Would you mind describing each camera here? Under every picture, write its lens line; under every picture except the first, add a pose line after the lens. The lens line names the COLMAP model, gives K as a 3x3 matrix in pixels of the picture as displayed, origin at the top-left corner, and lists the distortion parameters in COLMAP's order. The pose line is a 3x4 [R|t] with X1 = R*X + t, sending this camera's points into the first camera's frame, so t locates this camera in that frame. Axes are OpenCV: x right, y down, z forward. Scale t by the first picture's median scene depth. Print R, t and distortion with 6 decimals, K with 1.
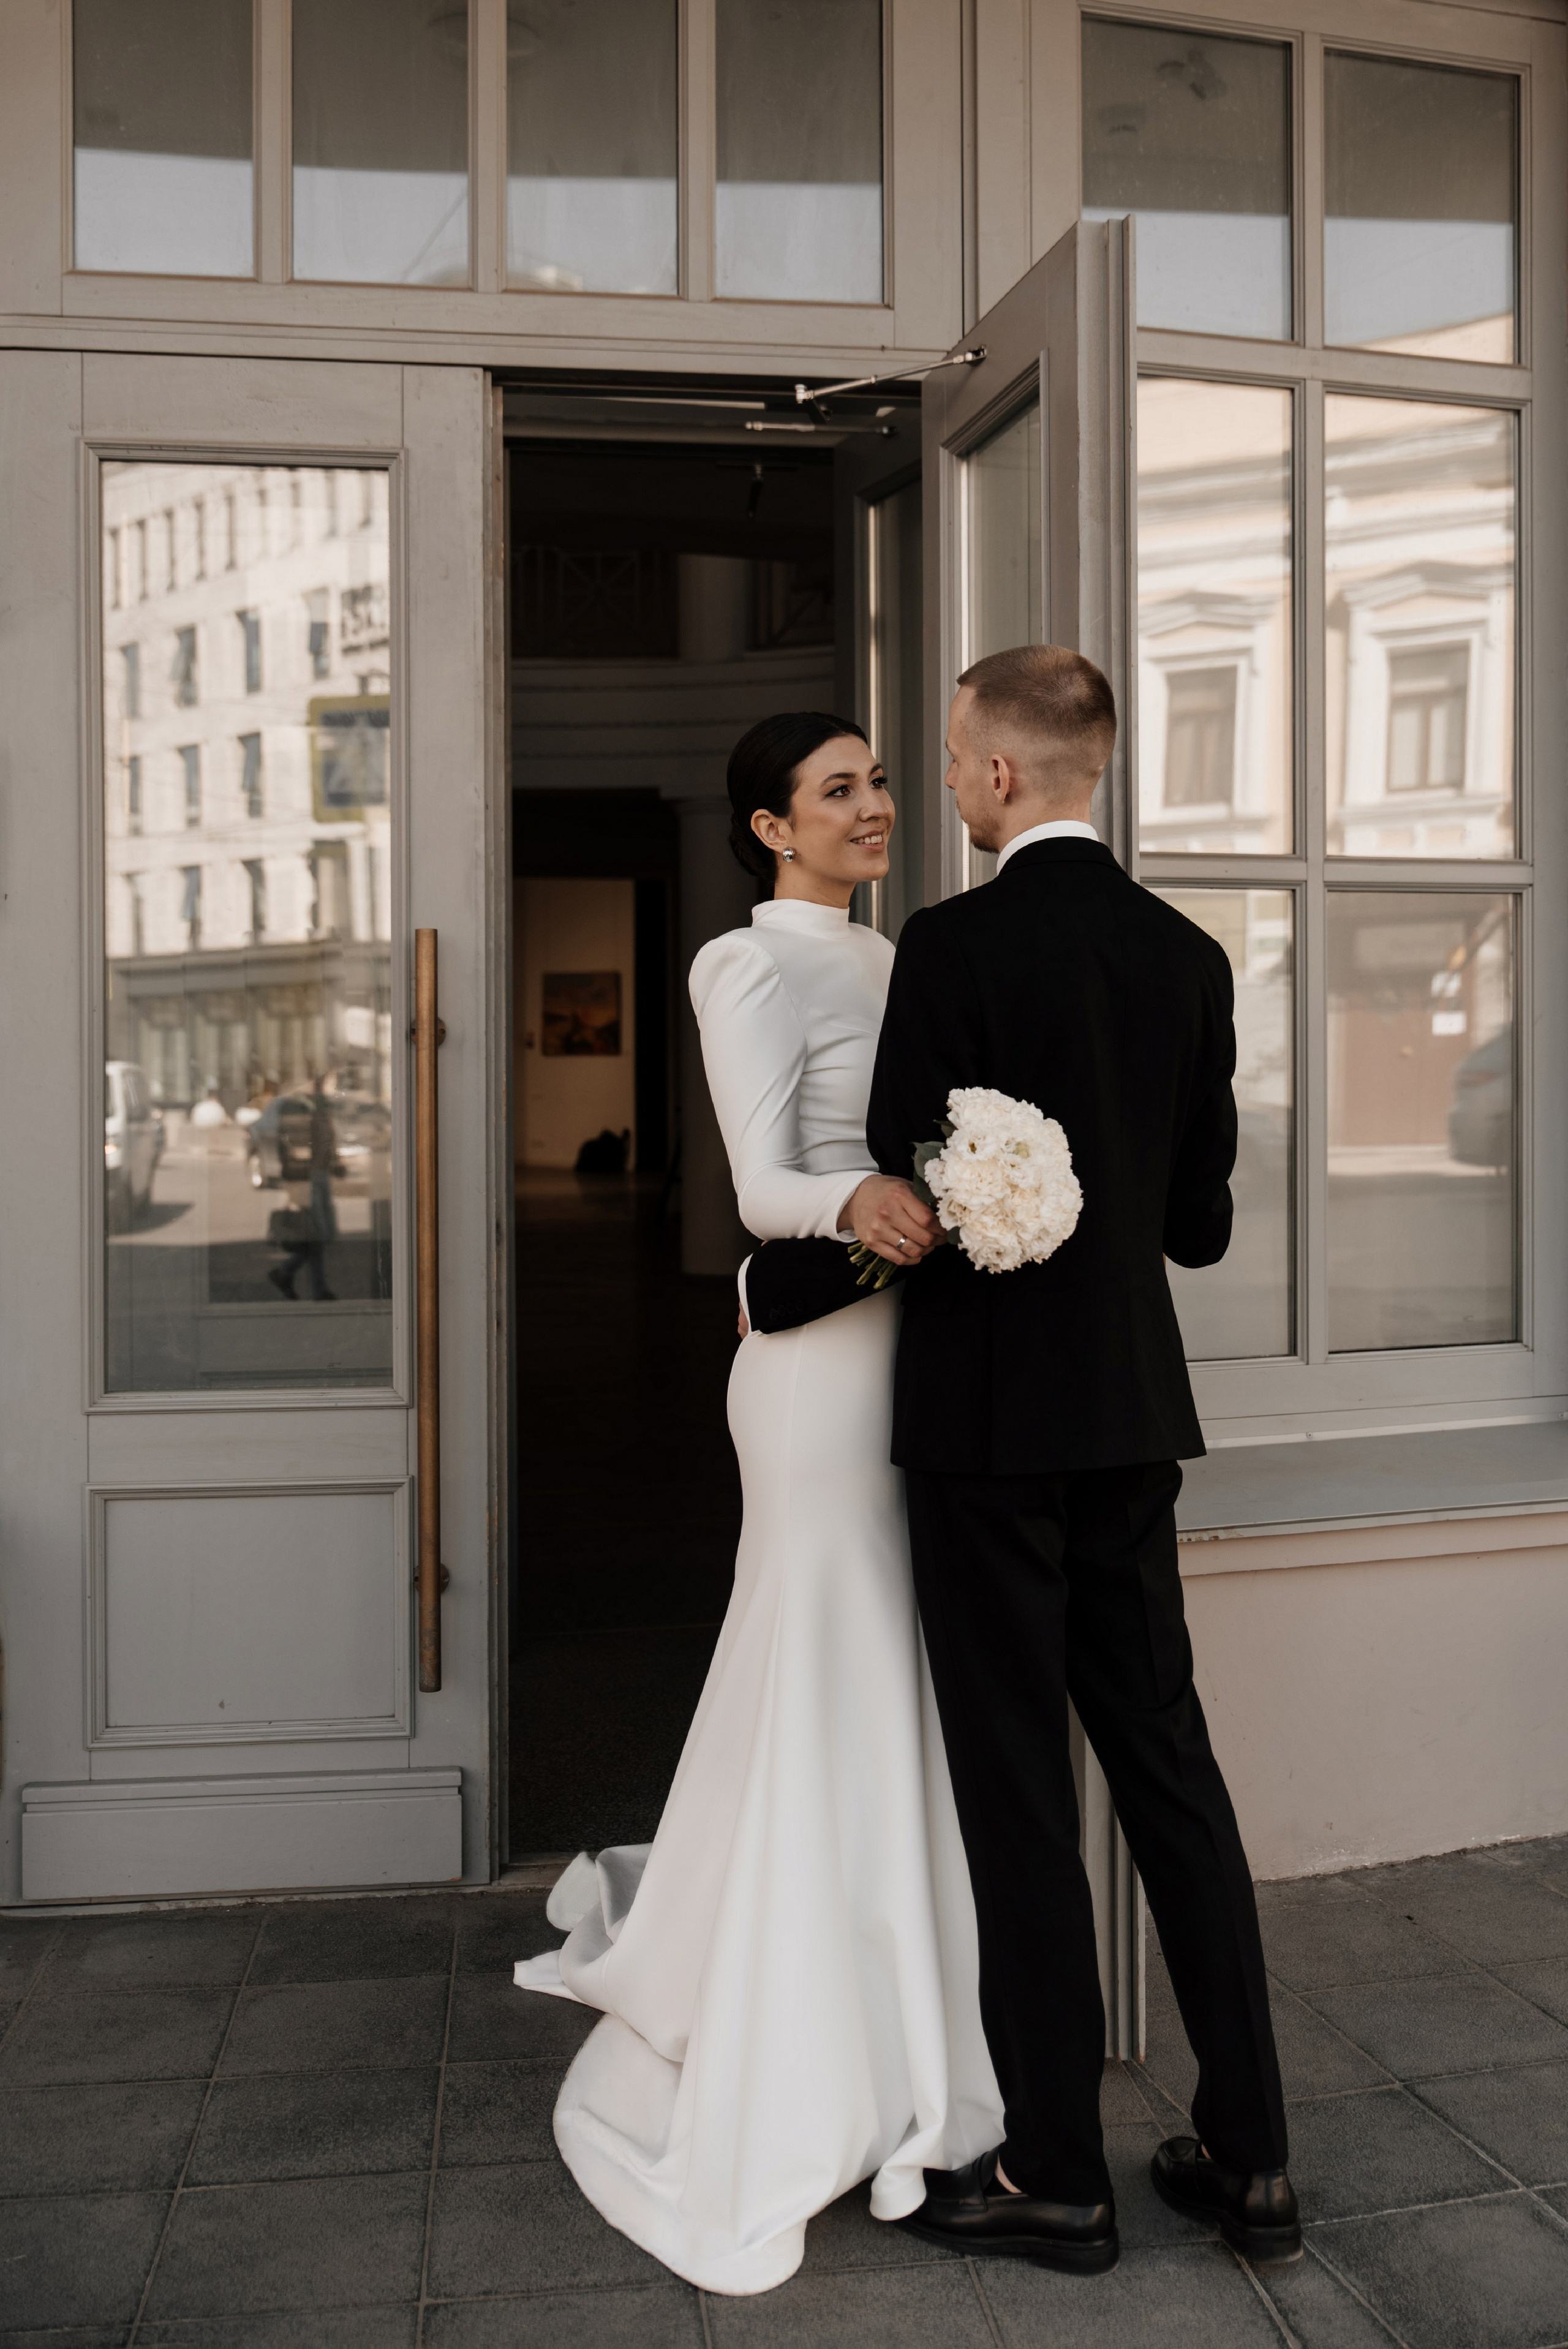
lens RADIAL K [[2236.3, 0, 786.4], [0, 2236.3, 1162.4], [0, 0, 1]] dist [-0.051192, 0.000000]
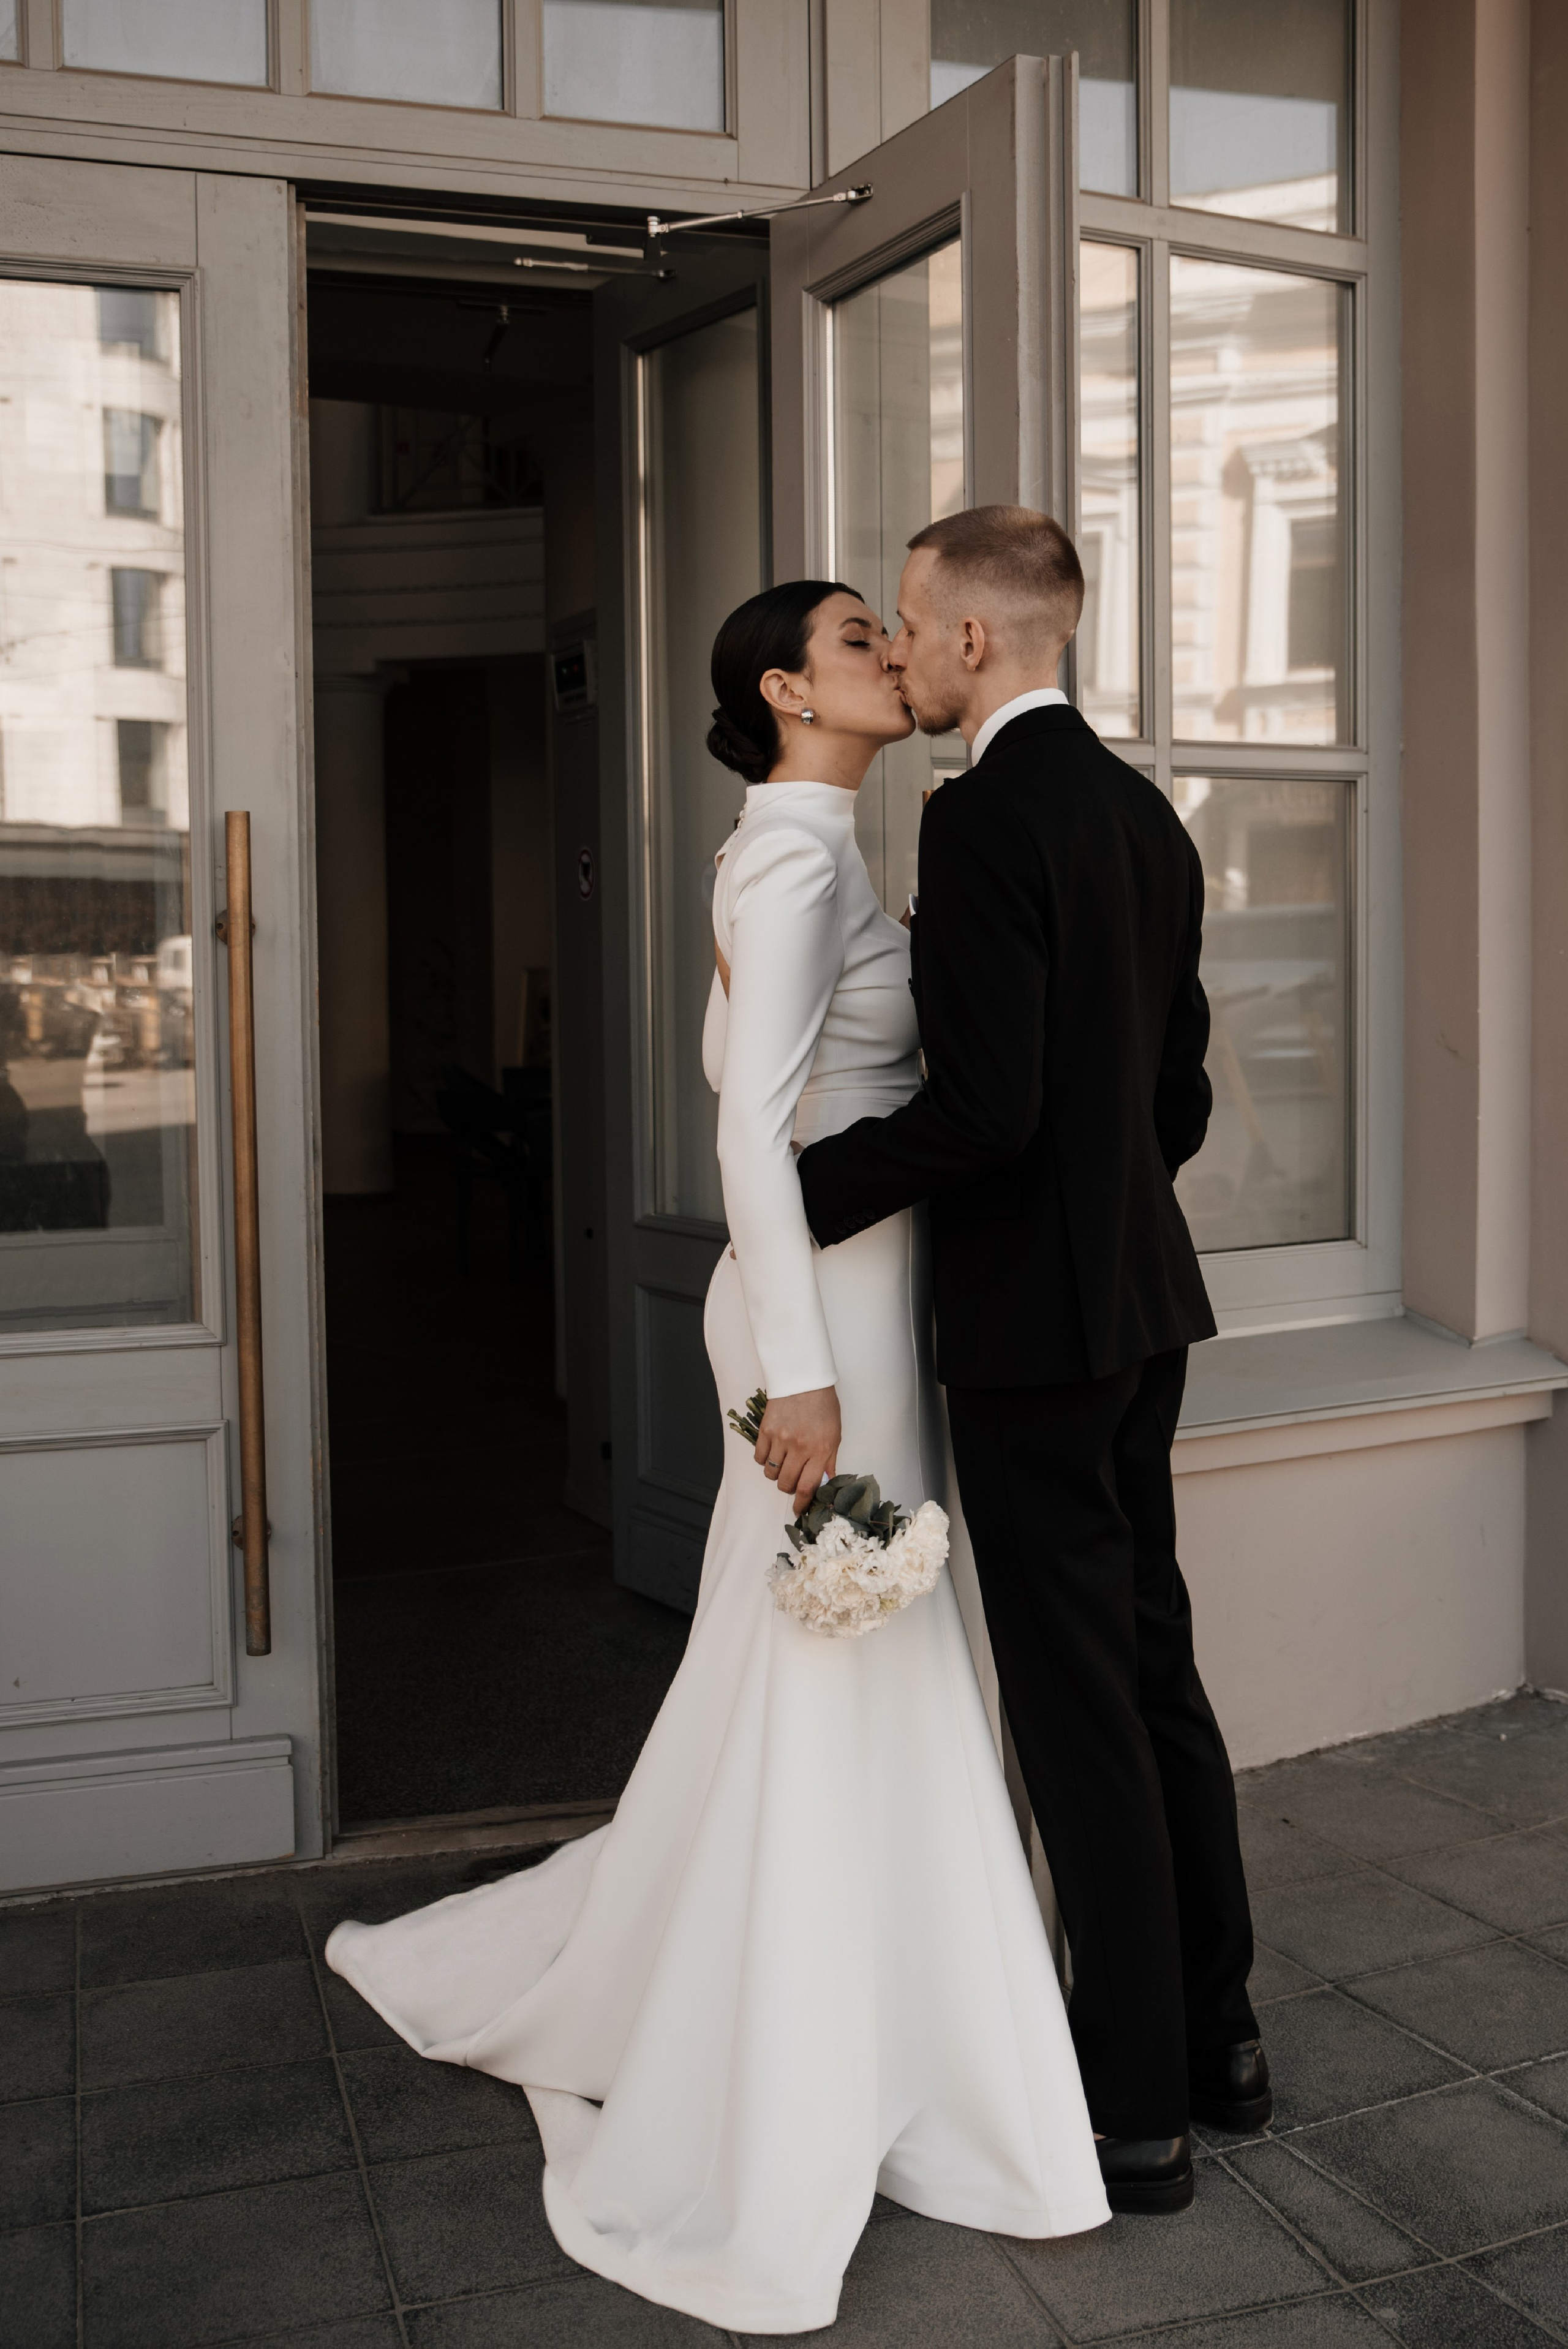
lens RADIAL K [[2362.4, 0, 780.9], [0, 2362.4, 1179.1], [0, 0, 1]] dist [-0.057522, 0.000000]
pose [[0.981230, -0.023842, 0.191359, -0.130413], [0.015056, 0.998770, 0.047237, 0.001550], [-0.192250, -0.043470, 0.980383, 0.026188]]
